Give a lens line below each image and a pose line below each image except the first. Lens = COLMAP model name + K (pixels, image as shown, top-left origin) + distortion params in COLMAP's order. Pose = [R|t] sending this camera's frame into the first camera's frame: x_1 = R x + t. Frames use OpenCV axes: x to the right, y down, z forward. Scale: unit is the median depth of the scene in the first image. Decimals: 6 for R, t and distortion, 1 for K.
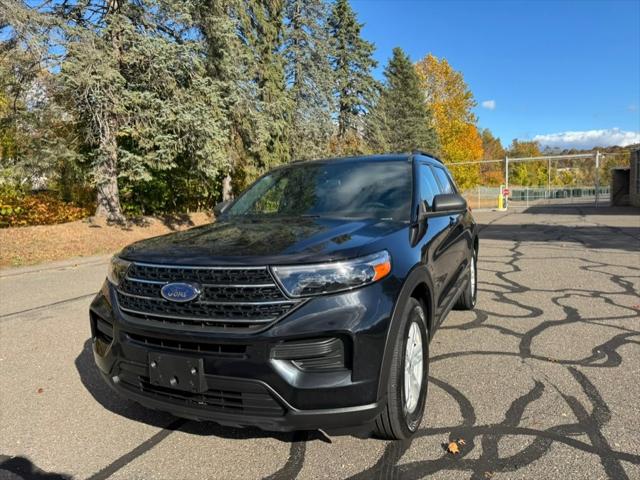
lens RADIAL K [[447.0, 0, 318.0], [0, 447.0, 239.7], [0, 0, 1]] dist [0.073618, -0.097151]
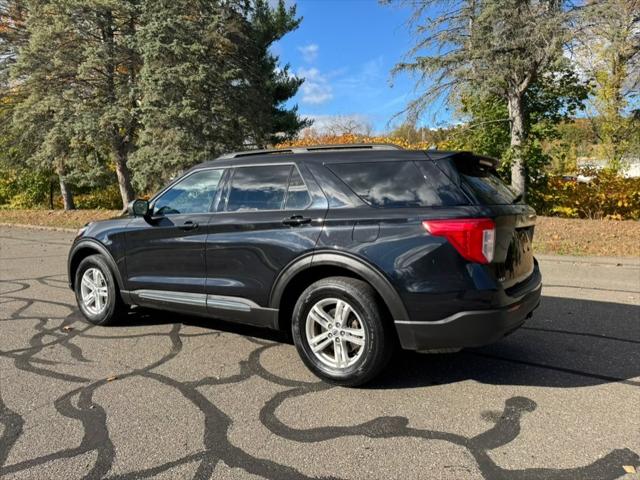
lens RADIAL K [[451.6, 0, 316.5], [0, 451.6, 240.8], [0, 0, 1]] dist [0.041309, -0.049607]
pose [[-0.154312, 0.107975, -0.982105, 0.415523], [-0.075985, 0.989770, 0.120756, -0.050823], [0.985096, 0.093259, -0.144529, 0.469963]]
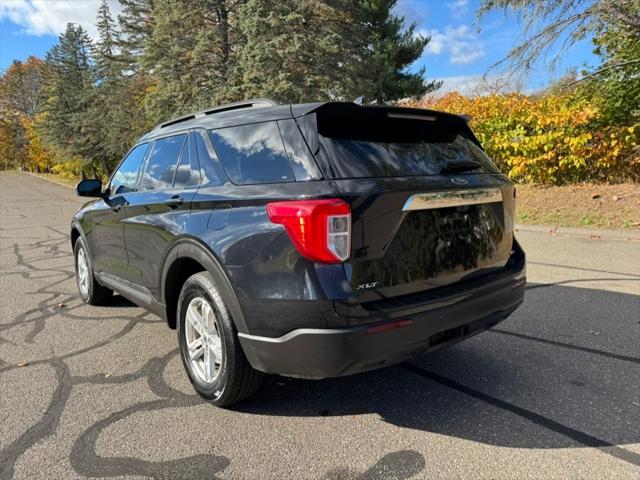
lens RADIAL K [[452.9, 0, 317.0], [0, 452.9, 243.7], [0, 0, 1]] dist [0.036996, -0.048374]
pose [[-0.446353, 0.168338, -0.878881, 0.316599], [-0.031551, 0.978576, 0.203456, -0.057682], [0.894301, 0.118543, -0.431479, 0.588982]]
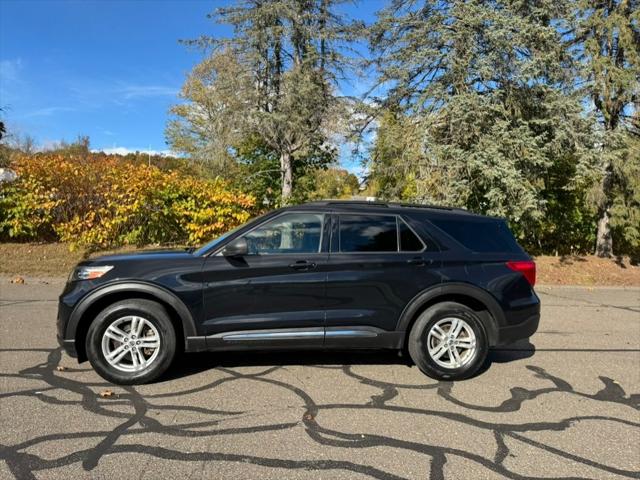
lens RADIAL K [[450.4, 0, 318.7], [0, 450.4, 239.9], [0, 0, 1]] dist [0.039324, -0.050114]
pose [[0.539885, 0.048573, -0.840336, 0.405703], [-0.119863, 0.992596, -0.019633, -0.028265], [0.833161, 0.111325, 0.541710, 0.138887]]
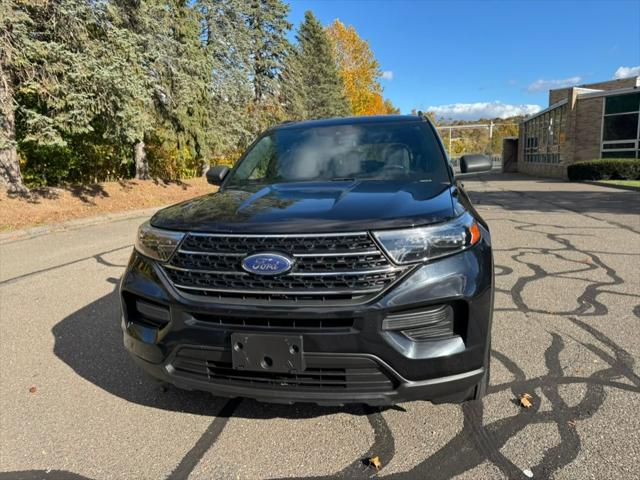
lens RADIAL K [[450.4, 0, 318.7], [0, 450.4, 239.9], [0, 0, 1]] dist [0.039324, -0.050114]
pose [[0.978839, -0.037176, 0.201227, -0.070326], [0.023447, 0.997258, 0.070185, 0.001900], [-0.203285, -0.063981, 0.977027, 0.022950]]
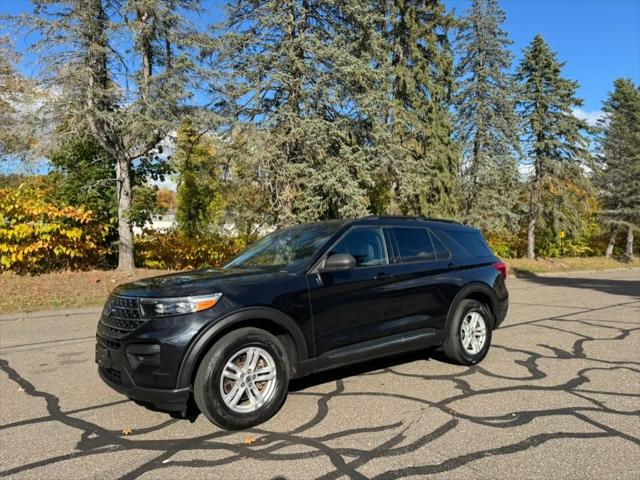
lens RADIAL K [[450.4, 0, 318.7], [0, 450.4, 239.9], [0, 0, 1]] dist [0.039324, -0.050114]
pose [[0.887550, 0.001666, -0.460708, 0.223571], [-0.050915, 0.994223, -0.094493, -0.005791], [0.457889, 0.107324, 0.882507, -0.037637]]
